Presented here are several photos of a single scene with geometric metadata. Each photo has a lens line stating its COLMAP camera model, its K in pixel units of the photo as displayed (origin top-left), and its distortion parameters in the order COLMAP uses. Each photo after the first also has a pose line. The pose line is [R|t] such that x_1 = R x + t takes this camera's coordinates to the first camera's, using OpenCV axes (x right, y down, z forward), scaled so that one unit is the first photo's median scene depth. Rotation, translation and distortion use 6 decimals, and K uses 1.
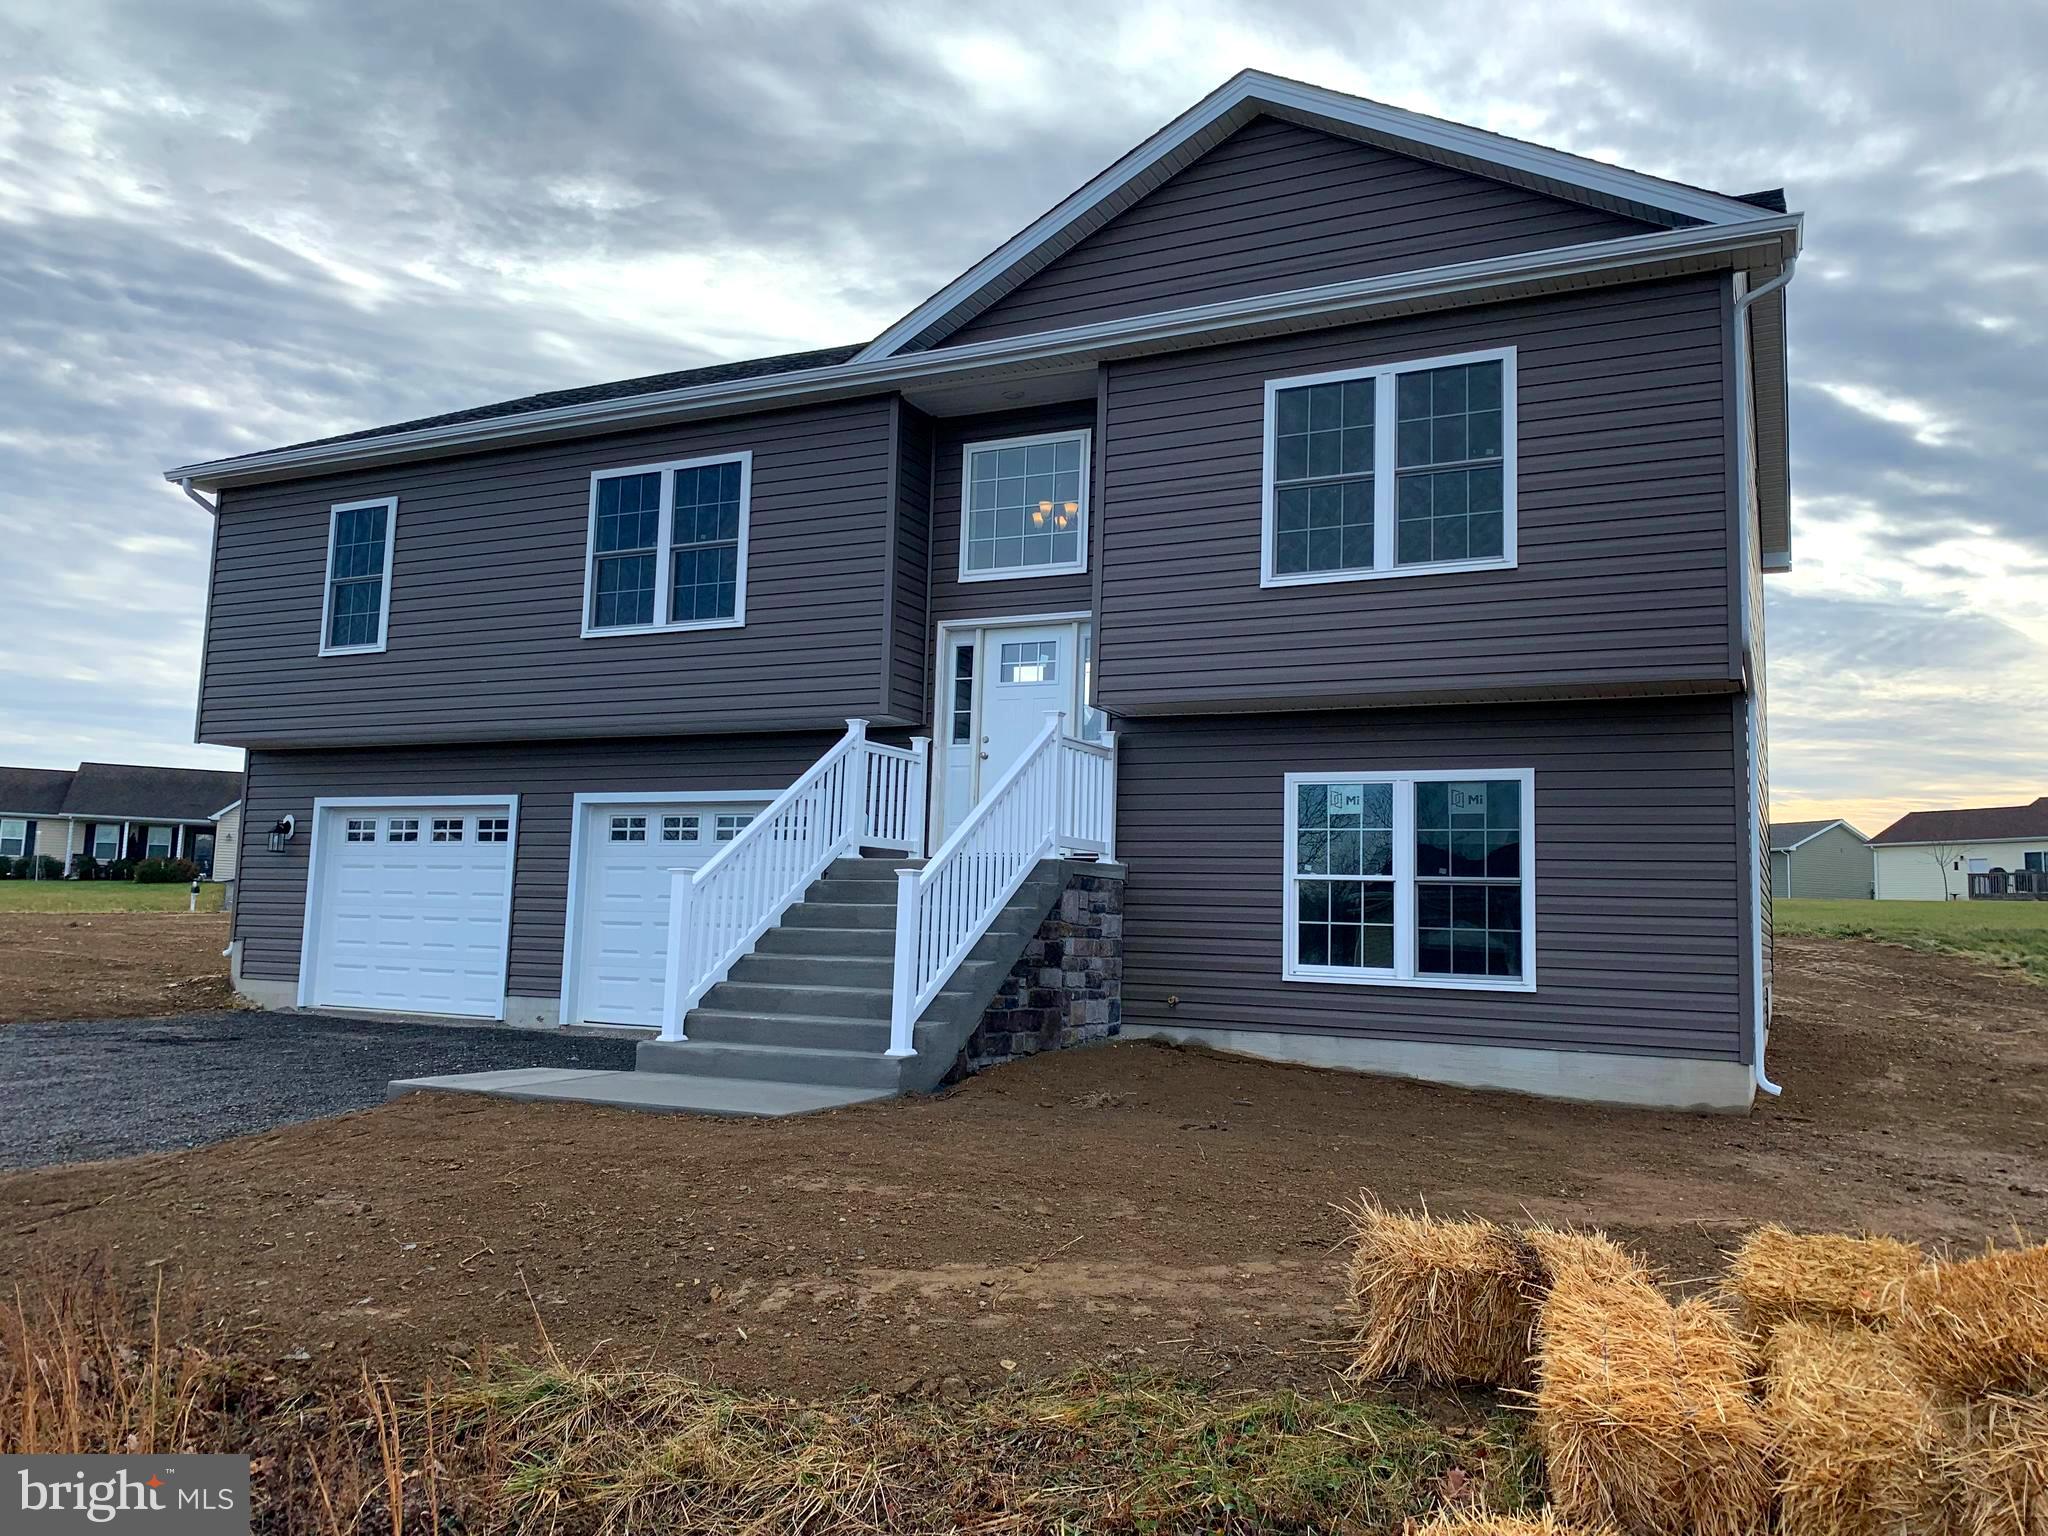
lens RADIAL K [[1449.2, 0, 1034.9], [0, 1449.2, 763.1], [0, 0, 1]] dist [-0.006541, -0.003146]
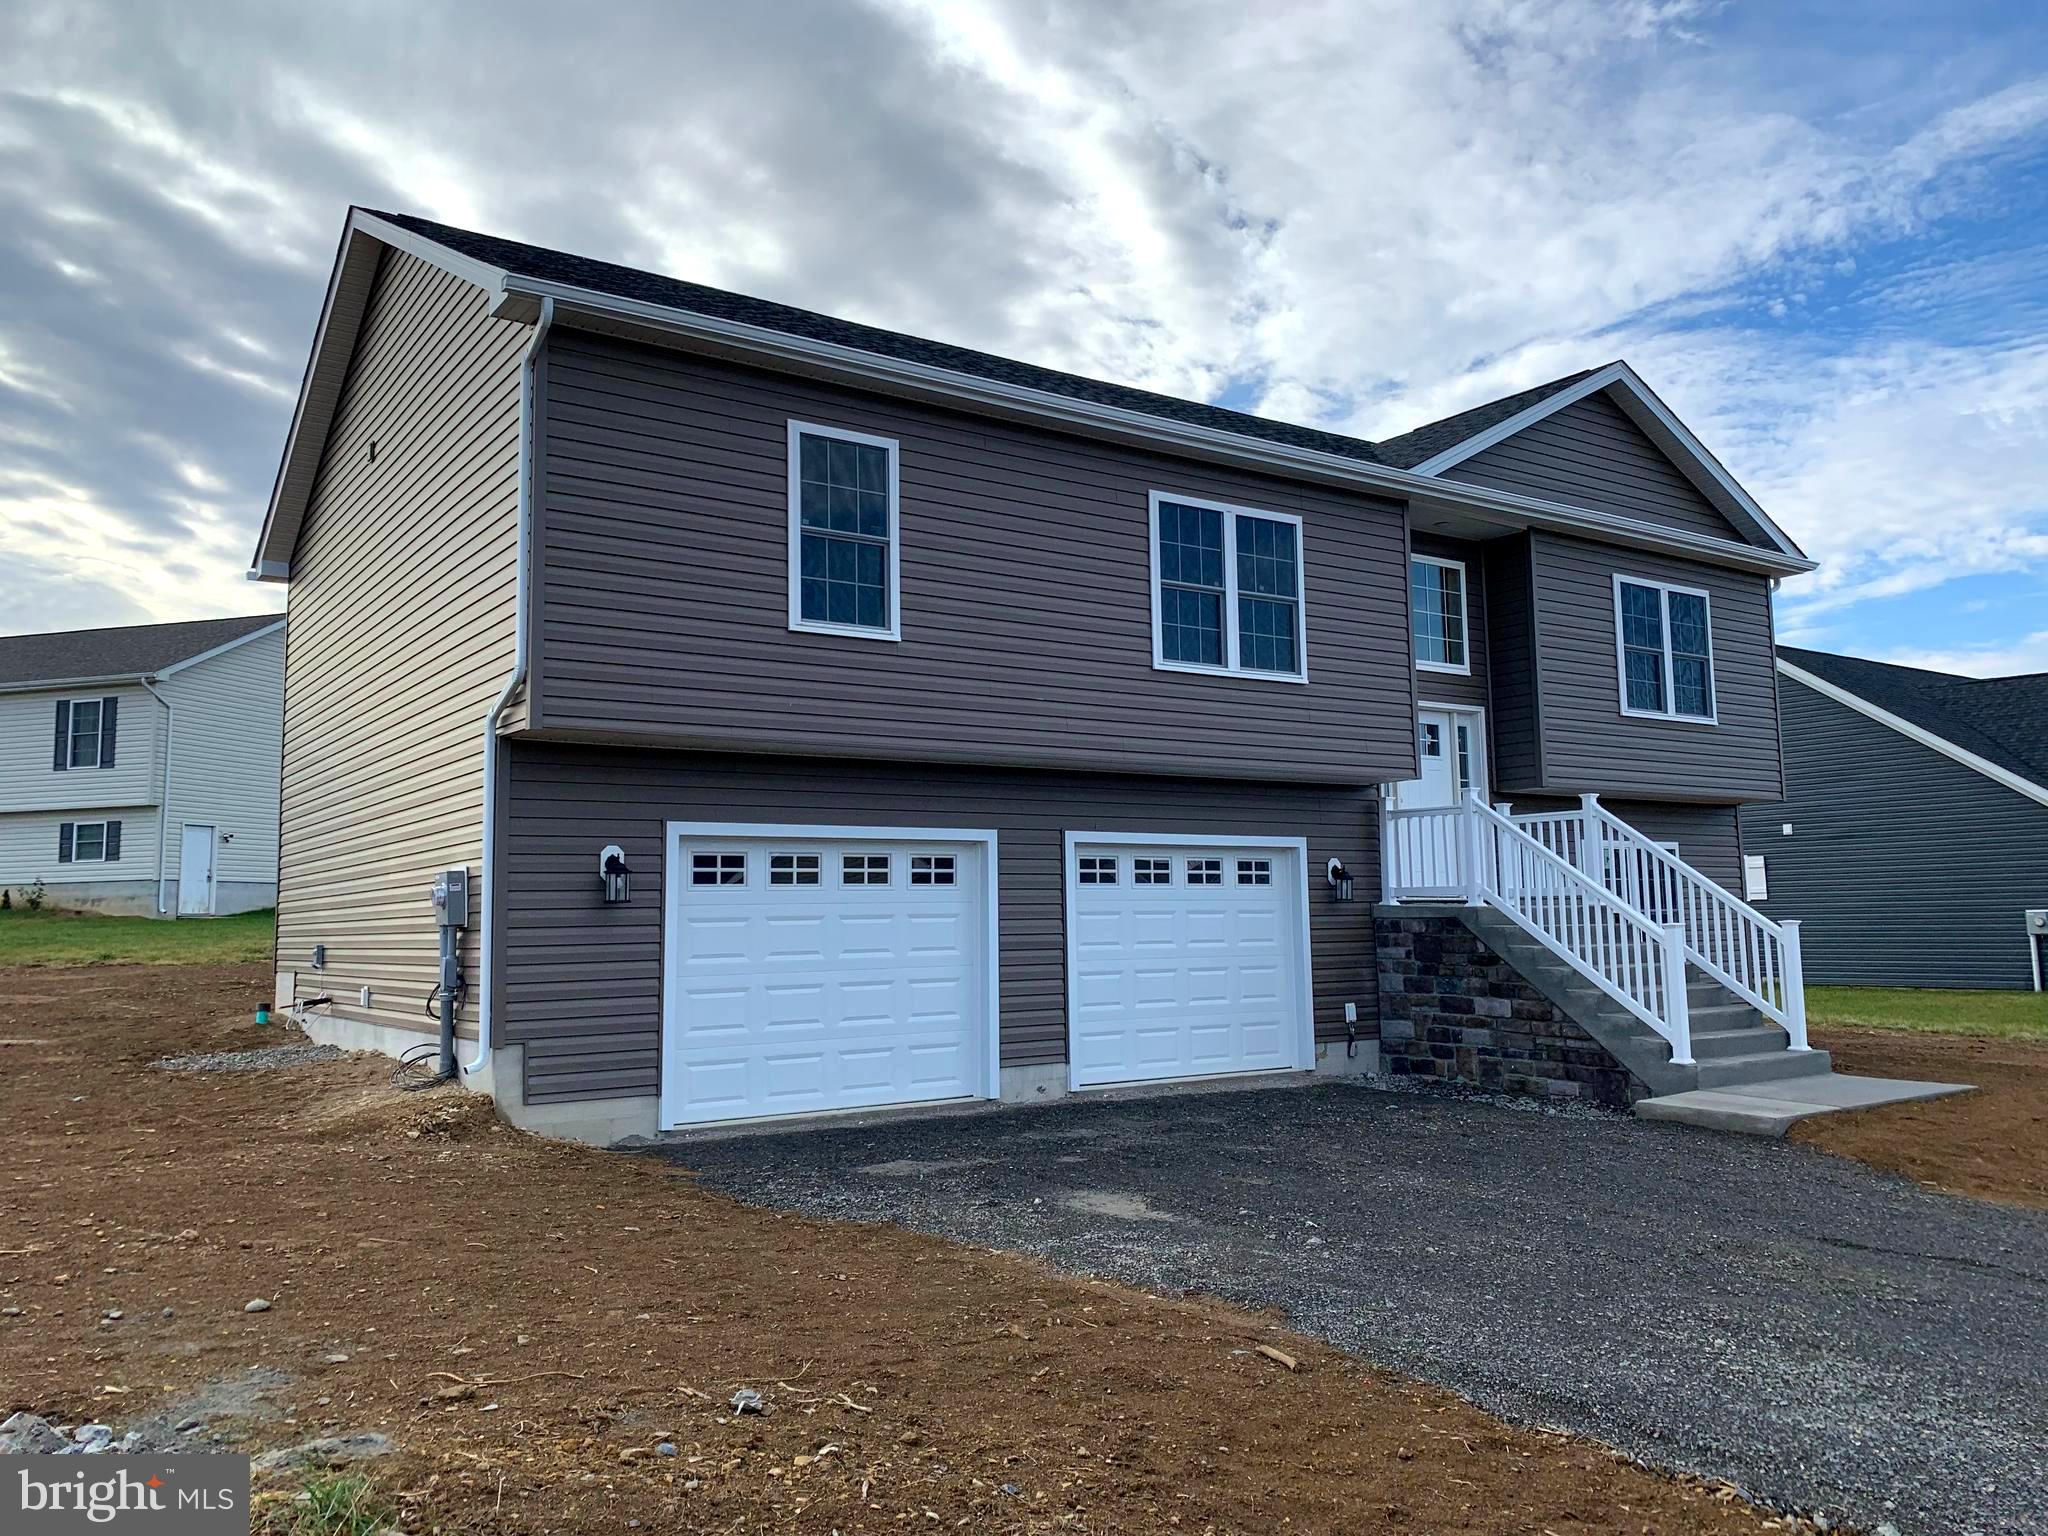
lens RADIAL K [[1578.2, 0, 1028.9], [0, 1578.2, 765.7], [0, 0, 1]] dist [0.038449, -0.065900]
pose [[0.517496, 0.067024, 0.853057, -1.238650], [-0.047277, 0.997644, -0.049705, 0.031909], [-0.854379, -0.014608, 0.519446, 0.548188]]
